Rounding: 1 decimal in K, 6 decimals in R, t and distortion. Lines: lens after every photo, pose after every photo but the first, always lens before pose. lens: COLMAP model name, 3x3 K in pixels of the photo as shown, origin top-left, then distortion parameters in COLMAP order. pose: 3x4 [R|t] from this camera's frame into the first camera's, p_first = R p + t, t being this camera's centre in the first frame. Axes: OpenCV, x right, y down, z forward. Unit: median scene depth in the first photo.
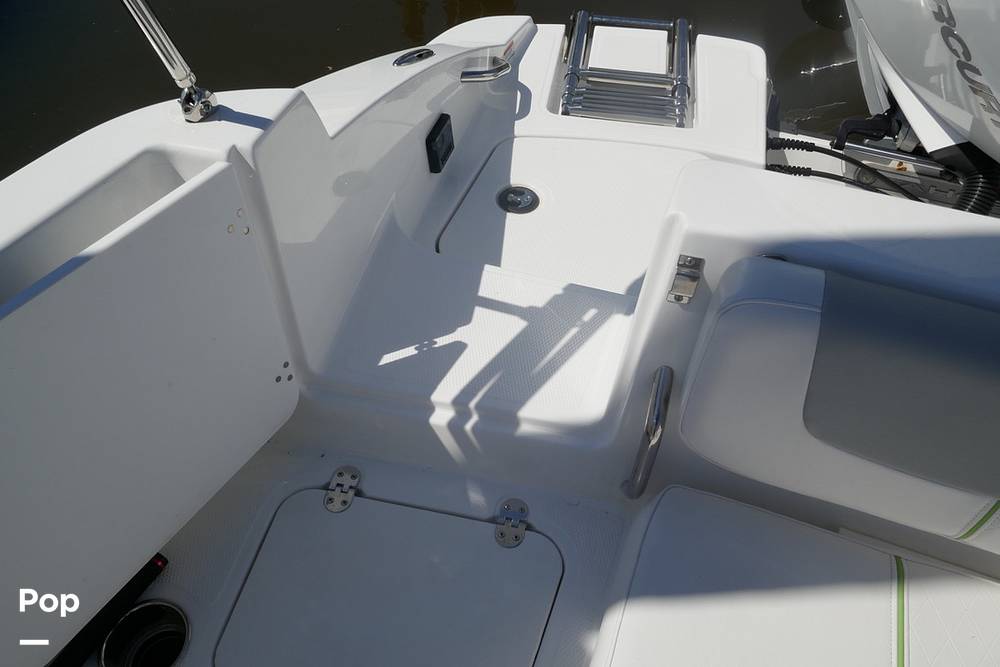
lens RADIAL K [[727.6, 0, 495.5], [0, 727.6, 334.8], [0, 0, 1]] dist [0.001076, -0.001852]
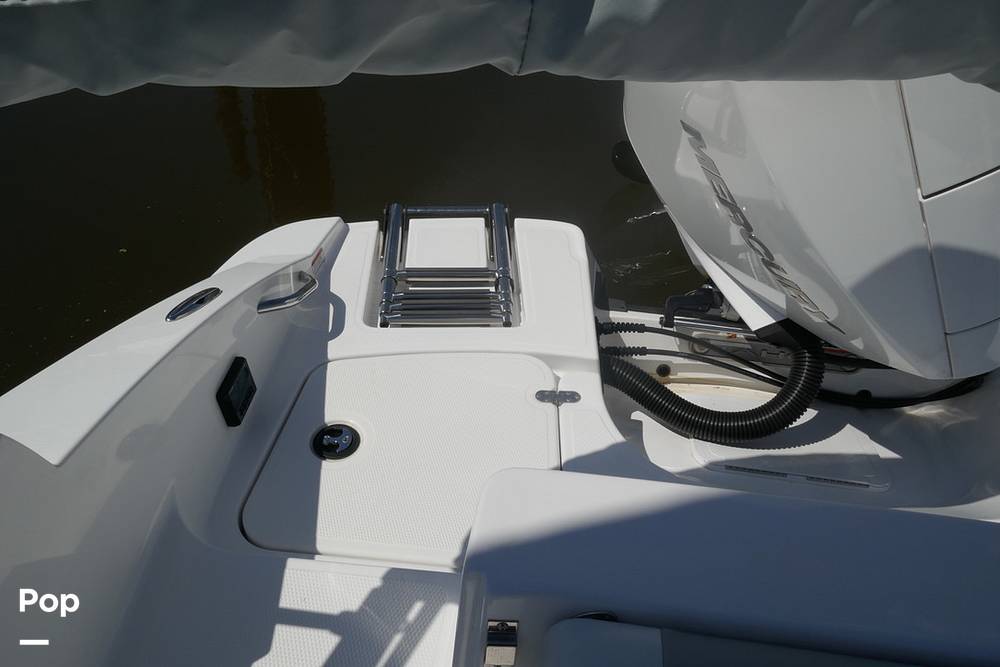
lens RADIAL K [[711.5, 0, 500.0], [0, 711.5, 341.8], [0, 0, 1]] dist [-0.014162, 0.003714]
pose [[0.979398, -0.123889, 0.159474, 0.093344], [0.142357, 0.983673, -0.110099, -0.161459], [-0.143230, 0.130533, 0.981043, 0.094525]]
